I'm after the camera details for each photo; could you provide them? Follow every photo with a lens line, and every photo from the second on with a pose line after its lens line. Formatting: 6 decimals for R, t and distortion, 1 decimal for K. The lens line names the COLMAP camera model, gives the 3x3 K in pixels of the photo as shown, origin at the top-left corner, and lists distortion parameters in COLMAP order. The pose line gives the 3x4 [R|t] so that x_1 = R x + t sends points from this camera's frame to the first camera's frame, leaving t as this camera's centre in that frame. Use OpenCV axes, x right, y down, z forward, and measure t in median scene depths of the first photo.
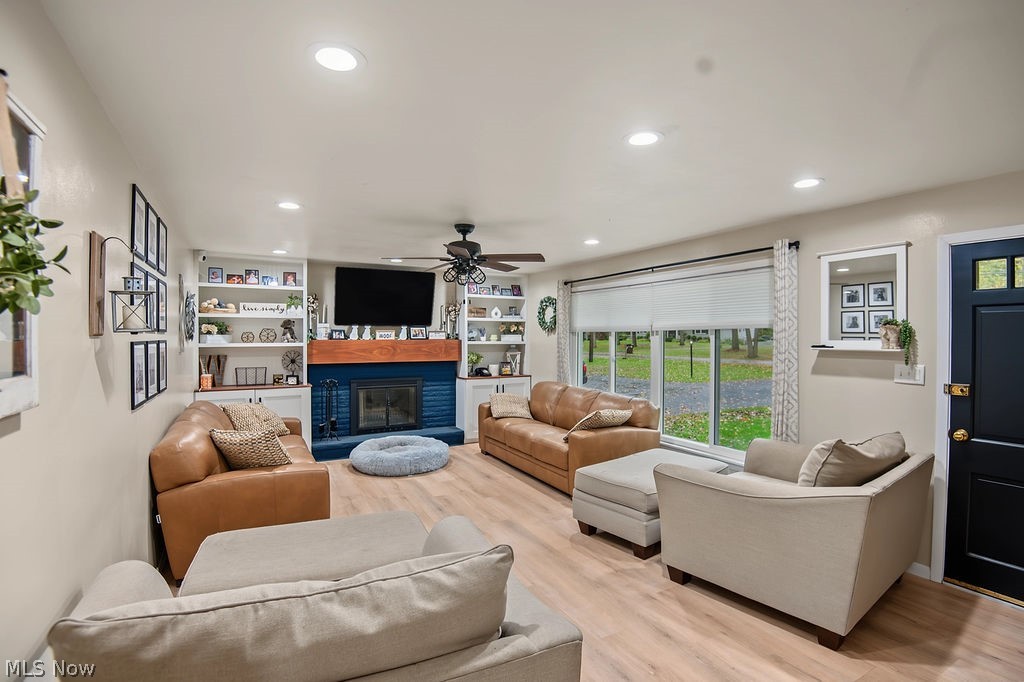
lens RADIAL K [[507.8, 0, 528.4], [0, 507.8, 343.5], [0, 0, 1]] dist [0.002294, -0.029989]
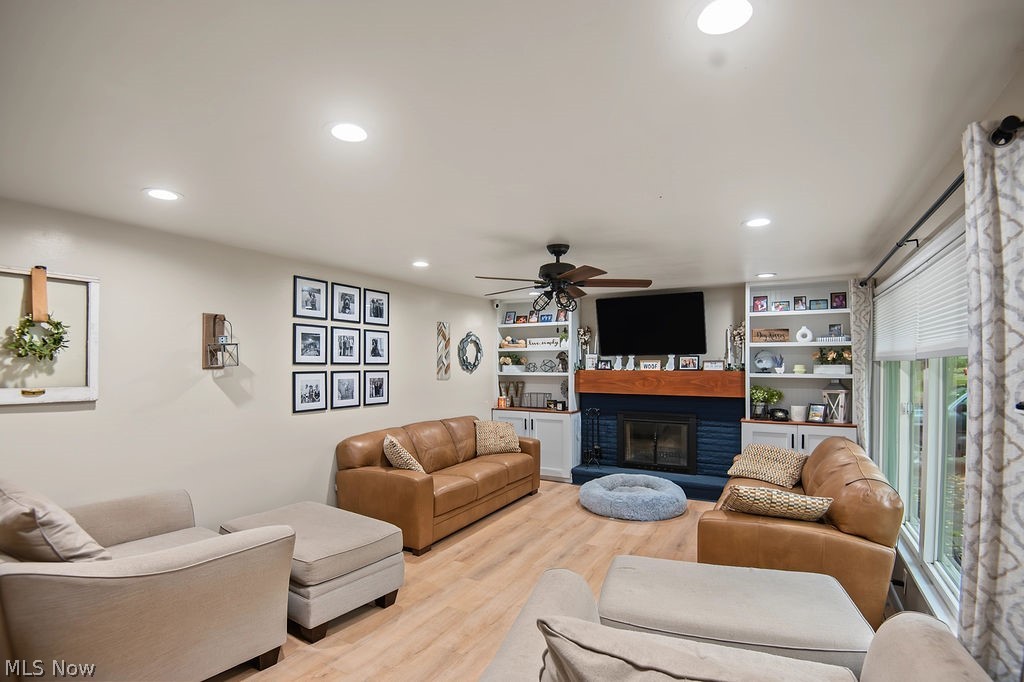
lens RADIAL K [[512.6, 0, 508.7], [0, 512.6, 359.6], [0, 0, 1]] dist [0.001148, -0.031117]
pose [[0.495003, -0.008301, -0.868852, 0.419813], [-0.011291, 0.999808, -0.015985, -0.009650], [0.868818, 0.017722, 0.494814, 0.321151]]
